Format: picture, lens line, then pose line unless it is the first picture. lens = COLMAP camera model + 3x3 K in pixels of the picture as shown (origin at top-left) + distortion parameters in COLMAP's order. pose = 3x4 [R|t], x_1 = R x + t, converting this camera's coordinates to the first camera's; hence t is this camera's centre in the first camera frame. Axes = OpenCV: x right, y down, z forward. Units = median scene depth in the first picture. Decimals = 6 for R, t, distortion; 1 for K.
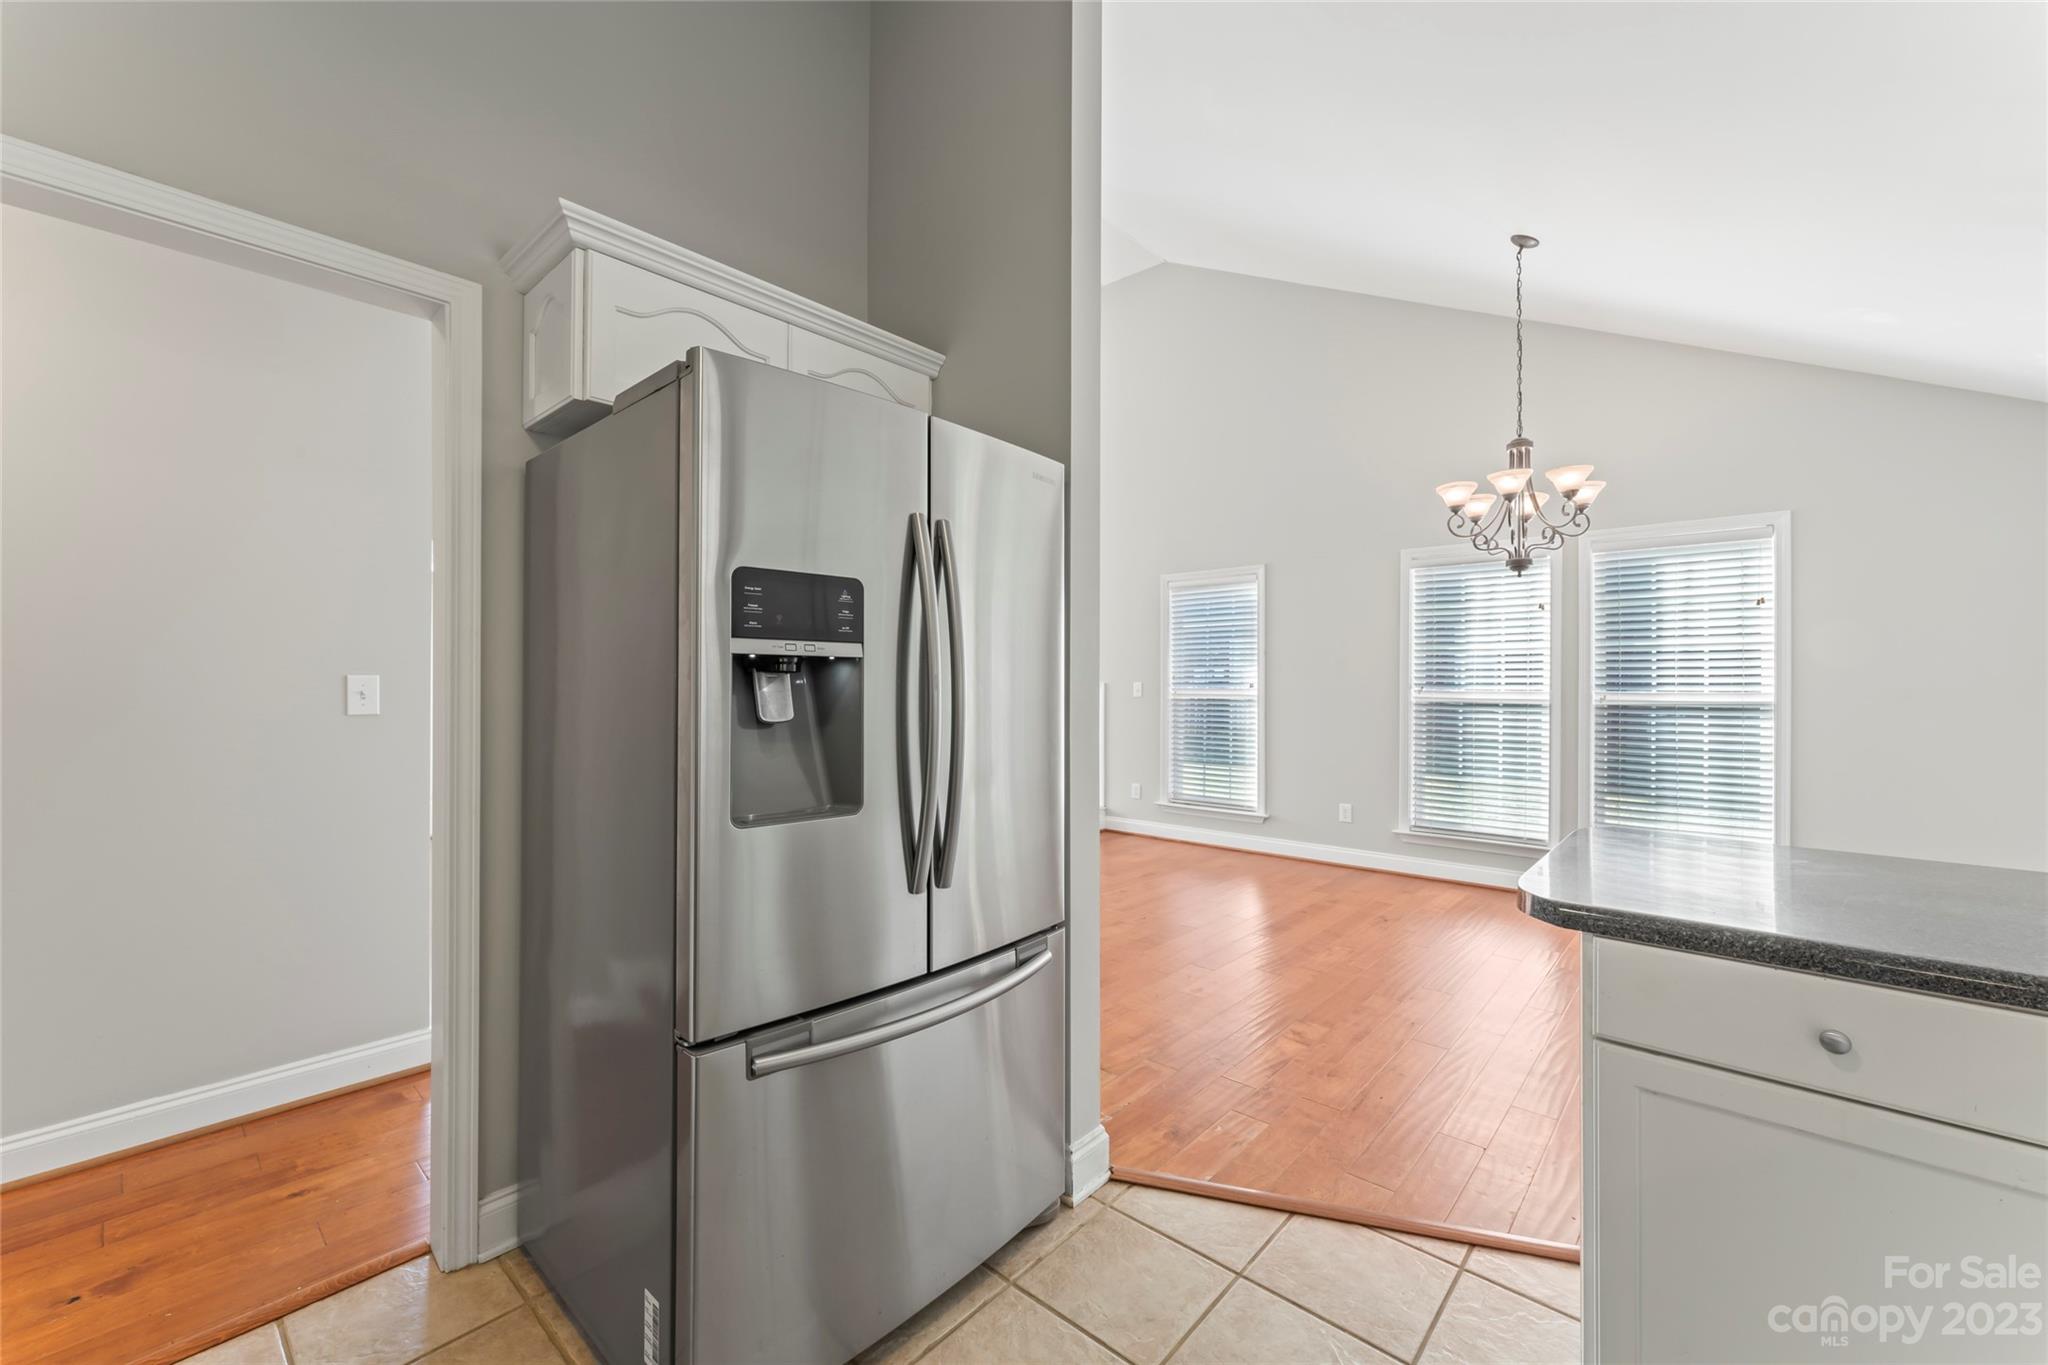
lens RADIAL K [[810.2, 0, 1024.6], [0, 810.2, 678.8], [0, 0, 1]] dist [-0.001897, -0.000172]
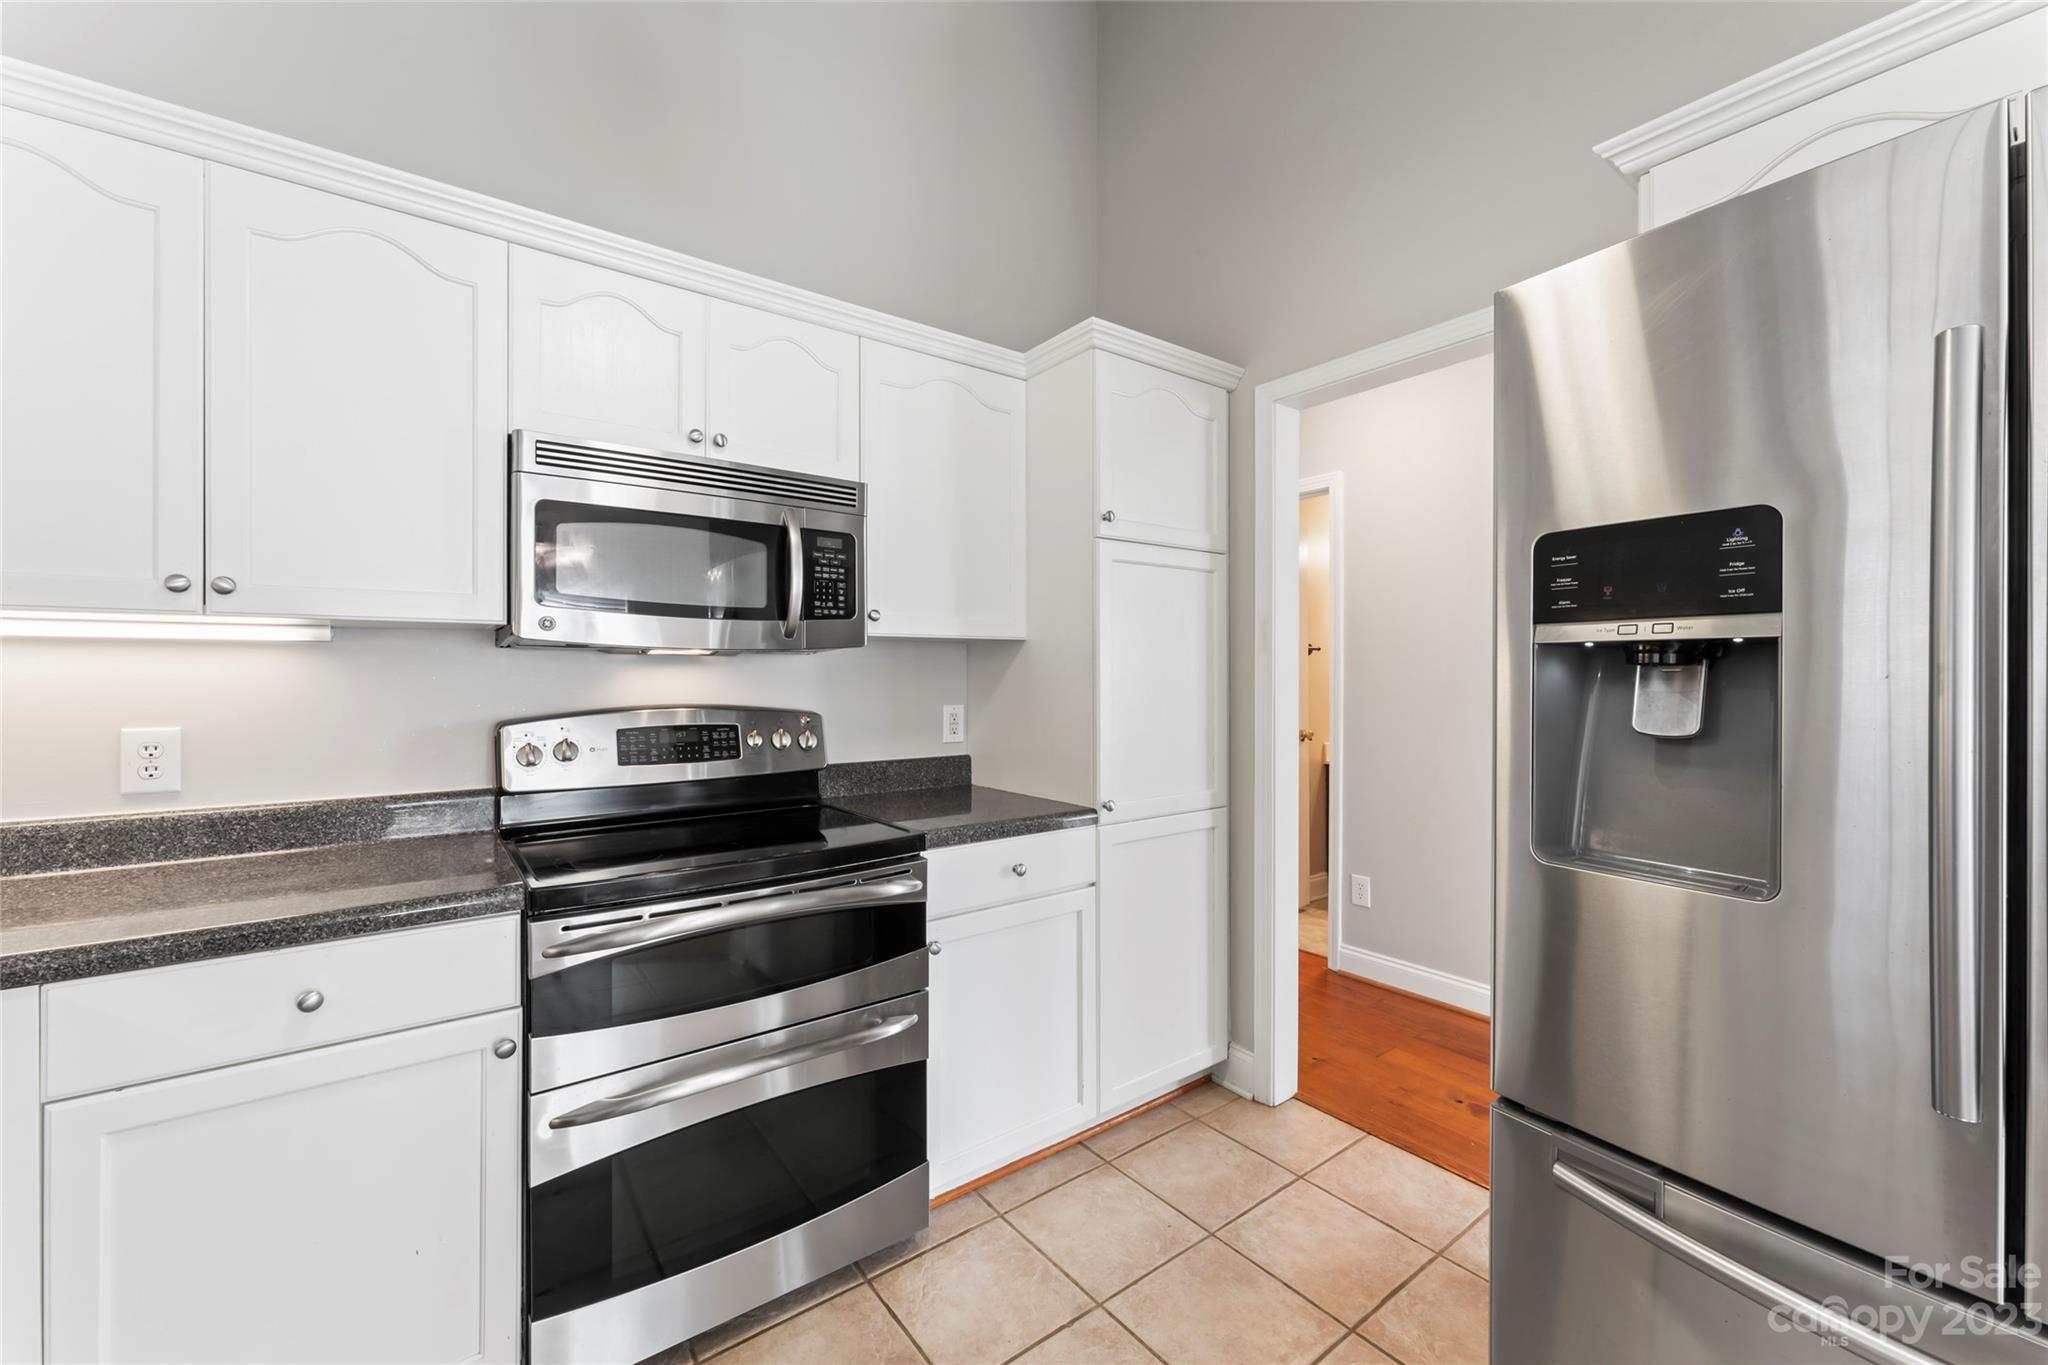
lens RADIAL K [[810.1, 0, 1024.0], [0, 810.1, 682.5], [0, 0, 1]] dist [0.000182, 0.000142]
pose [[-0.188073, 0.002956, -0.982151, 0.487865], [0.001487, 0.999995, 0.002725, 0.004313], [0.982154, -0.000948, -0.188077, 0.595418]]
